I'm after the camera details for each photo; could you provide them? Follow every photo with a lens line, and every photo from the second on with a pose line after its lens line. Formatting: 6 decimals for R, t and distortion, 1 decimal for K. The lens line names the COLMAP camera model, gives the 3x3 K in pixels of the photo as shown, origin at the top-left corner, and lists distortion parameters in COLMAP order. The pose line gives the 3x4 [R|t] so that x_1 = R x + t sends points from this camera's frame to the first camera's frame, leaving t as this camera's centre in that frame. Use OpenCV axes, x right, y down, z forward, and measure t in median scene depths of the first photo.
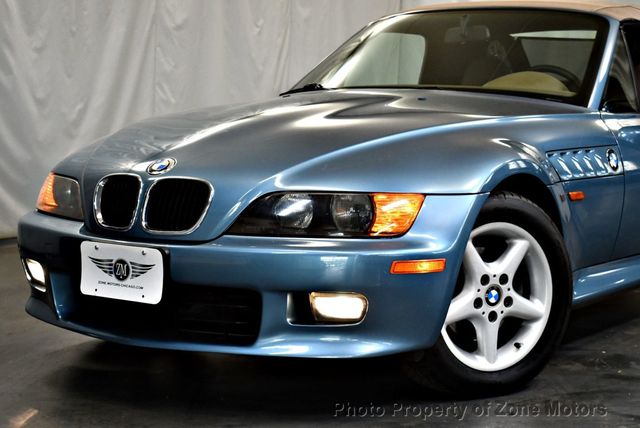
lens RADIAL K [[1338.7, 0, 320.0], [0, 1338.7, 214.0], [0, 0, 1]] dist [-0.050003, 0.236537]
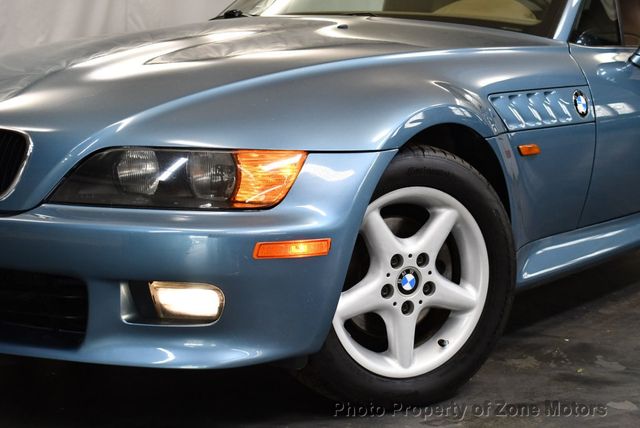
lens RADIAL K [[1267.7, 0, 320.0], [0, 1267.7, 214.0], [0, 0, 1]] dist [-0.020282, -0.078330]
pose [[0.999349, 0.008261, -0.035128, 0.104543], [-0.006302, 0.998438, 0.055512, -0.018382], [0.035531, -0.055254, 0.997840, 0.268856]]
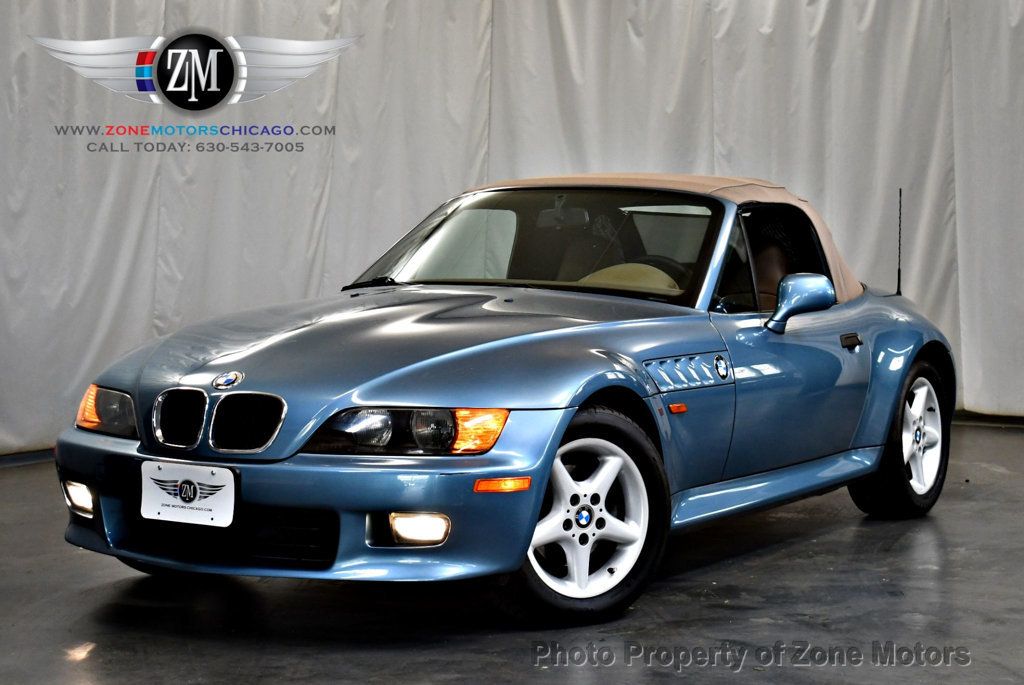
lens RADIAL K [[2141.9, 0, 512.0], [0, 2141.9, 342.5], [0, 0, 1]] dist [-0.050003, 0.236537]
pose [[0.997665, -0.002783, 0.068234, -0.022549], [0.005373, 0.999271, -0.037800, -0.004424], [-0.068079, 0.038079, 0.996953, -0.495842]]
